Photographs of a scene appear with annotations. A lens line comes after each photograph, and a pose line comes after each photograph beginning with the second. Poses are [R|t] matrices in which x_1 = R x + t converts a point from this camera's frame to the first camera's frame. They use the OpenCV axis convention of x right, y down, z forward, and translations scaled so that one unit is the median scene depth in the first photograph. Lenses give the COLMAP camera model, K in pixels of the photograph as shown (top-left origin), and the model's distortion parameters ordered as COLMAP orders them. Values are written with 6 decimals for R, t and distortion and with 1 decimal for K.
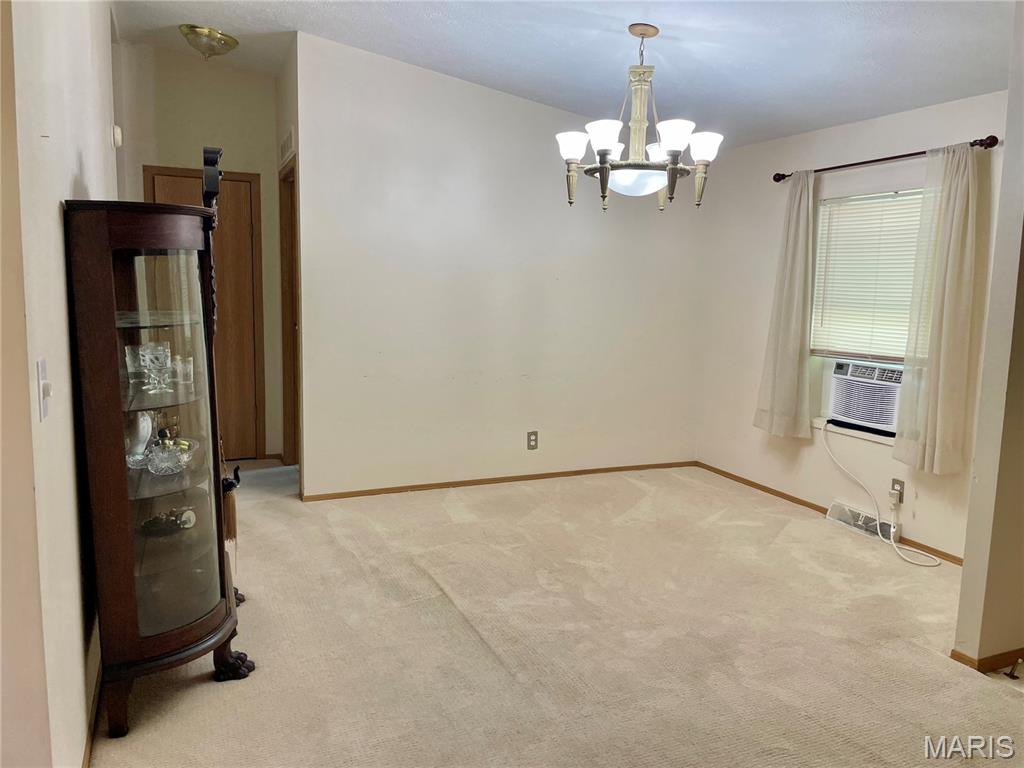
lens RADIAL K [[781.1, 0, 513.5], [0, 781.1, 381.6], [0, 0, 1]] dist [0.065136, -0.091942]
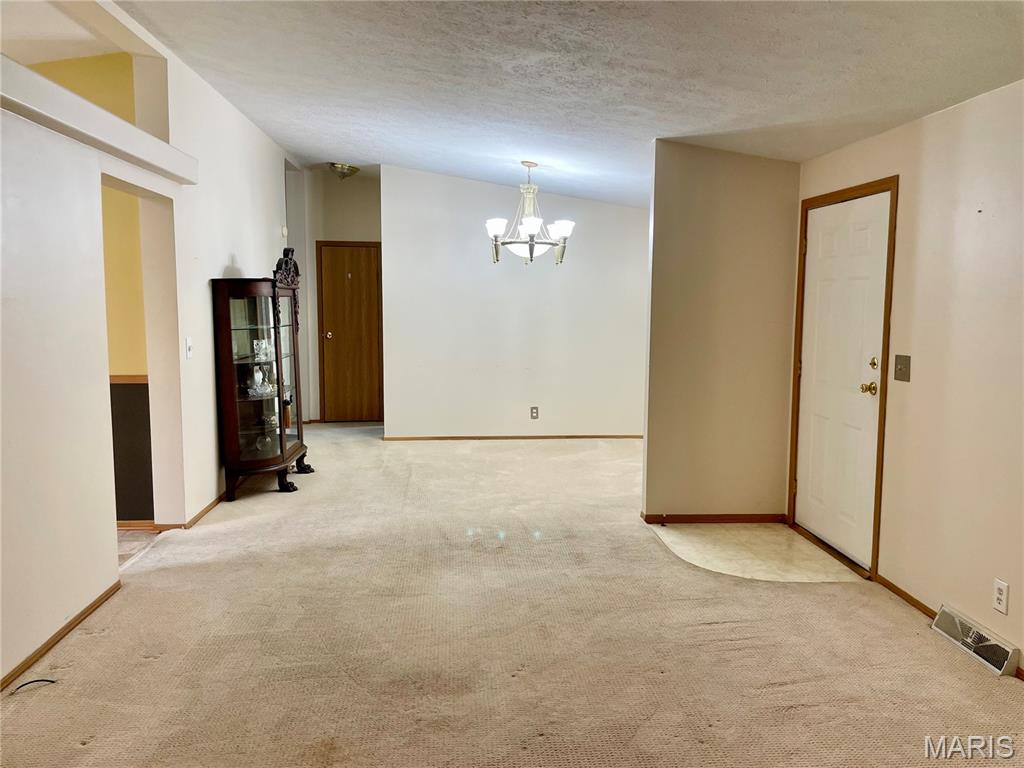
lens RADIAL K [[781.1, 0, 510.8], [0, 781.1, 387.3], [0, 0, 1]] dist [0.065136, -0.091942]
pose [[0.945271, 0.021008, -0.325609, 0.540801], [-0.028424, 0.999433, -0.018033, 0.063355], [0.325046, 0.026301, 0.945333, -0.497273]]
